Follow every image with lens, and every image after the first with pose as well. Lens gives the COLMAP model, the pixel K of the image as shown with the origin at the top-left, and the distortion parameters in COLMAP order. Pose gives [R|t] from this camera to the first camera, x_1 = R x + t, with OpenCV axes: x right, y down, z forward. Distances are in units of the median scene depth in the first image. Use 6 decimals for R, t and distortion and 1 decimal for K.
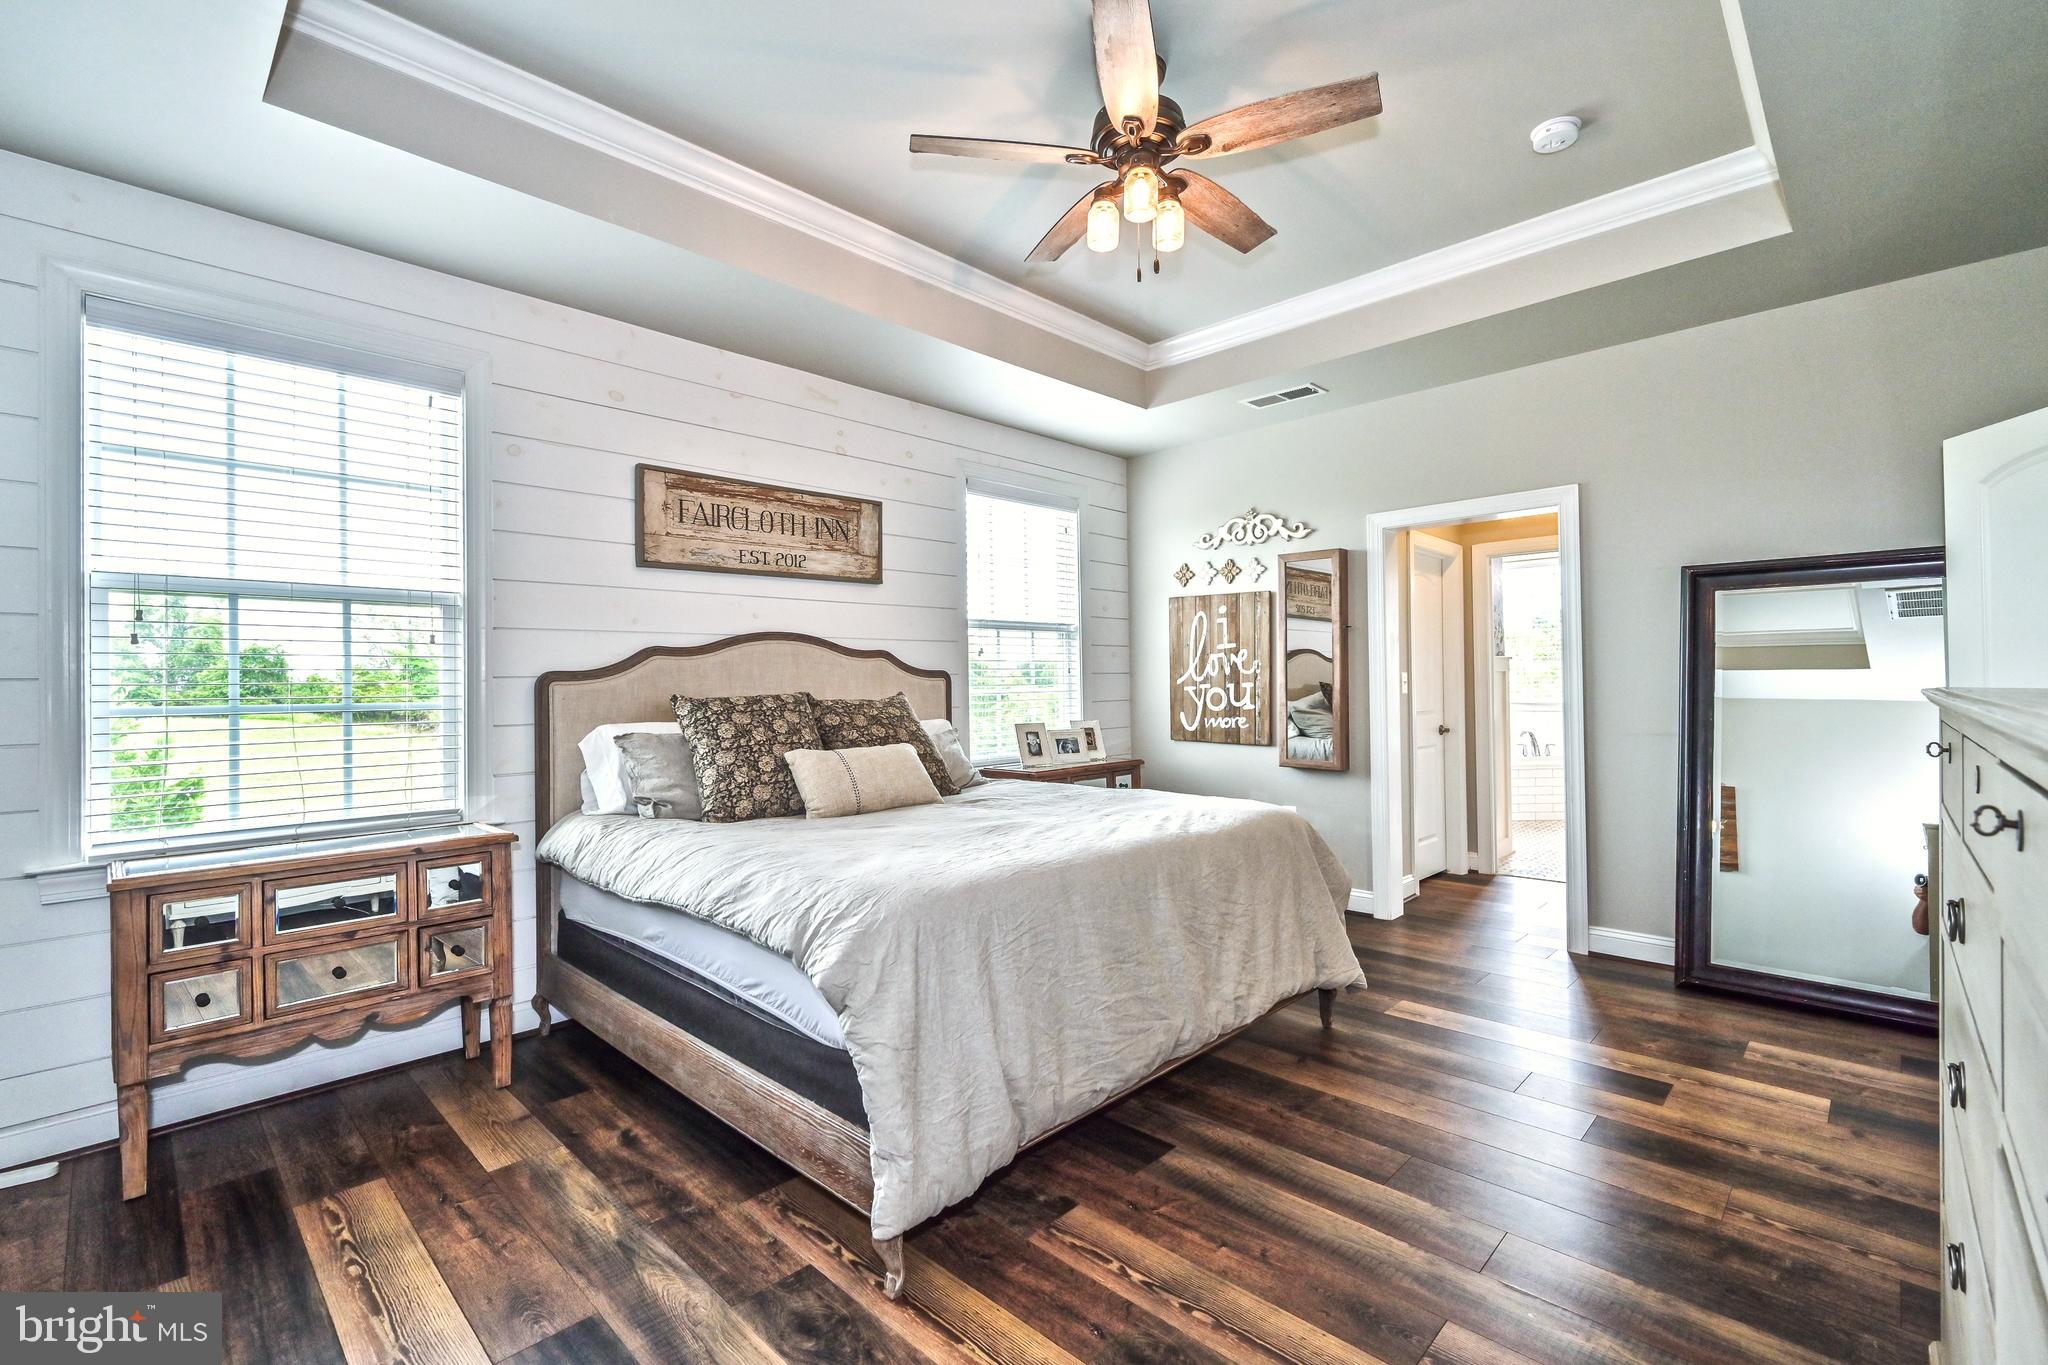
lens RADIAL K [[903.9, 0, 1024.3], [0, 903.9, 652.0], [0, 0, 1]] dist [-0.000091, 0.000272]
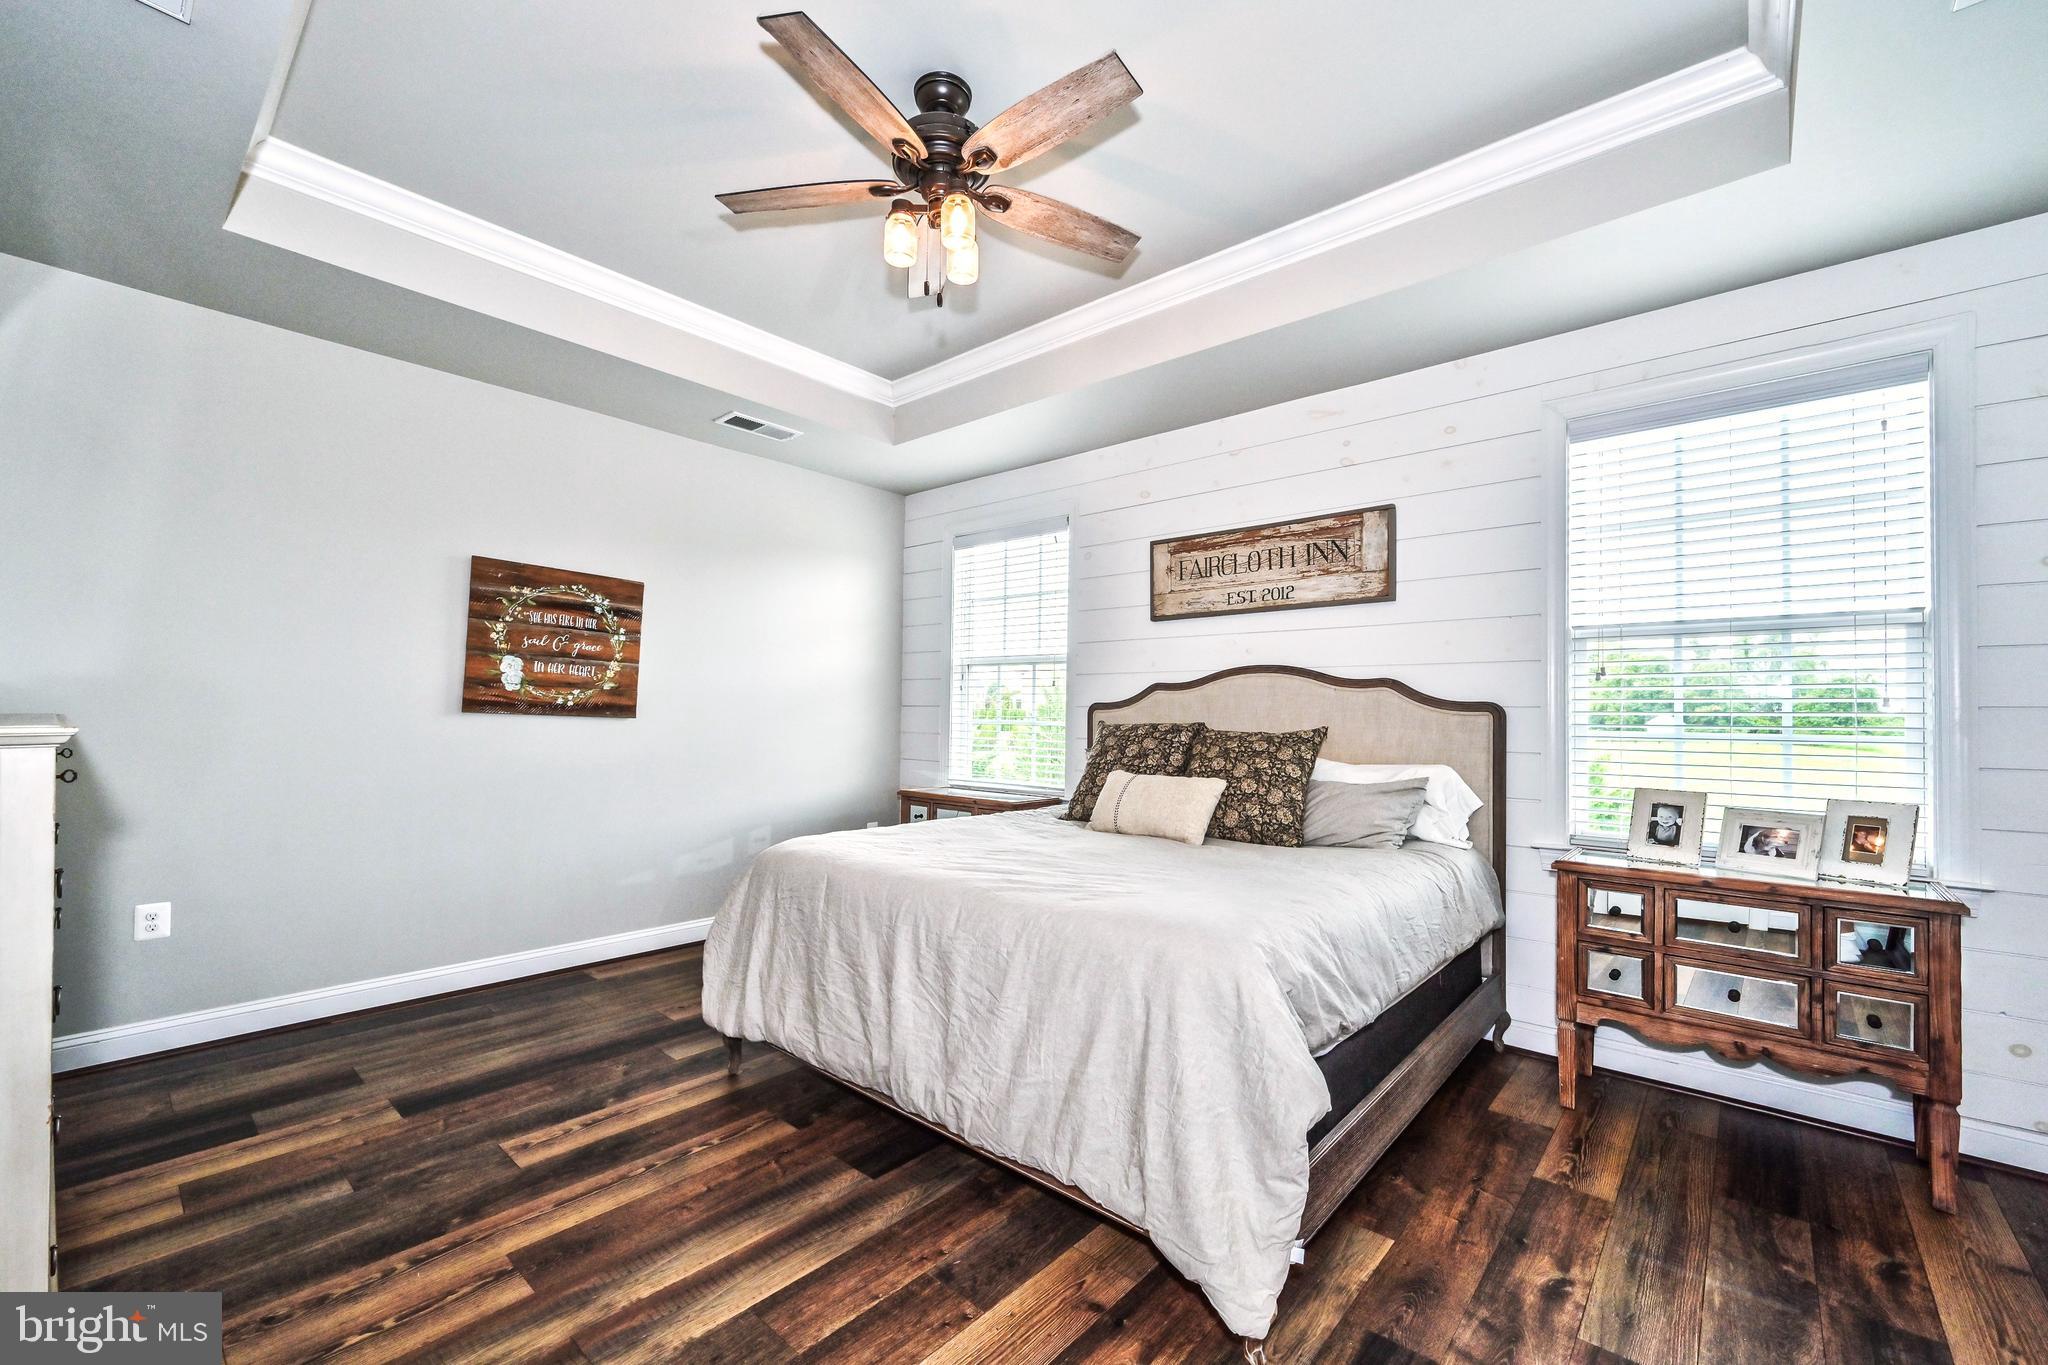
lens RADIAL K [[826.7, 0, 1024.0], [0, 826.7, 682.5], [0, 0, 1]] dist [-0.001017, 0.000060]
pose [[0.051885, -0.023360, -0.998380, 0.660344], [0.021300, 0.999525, -0.022280, 0.012995], [0.998426, -0.020110, 0.052358, 0.676062]]
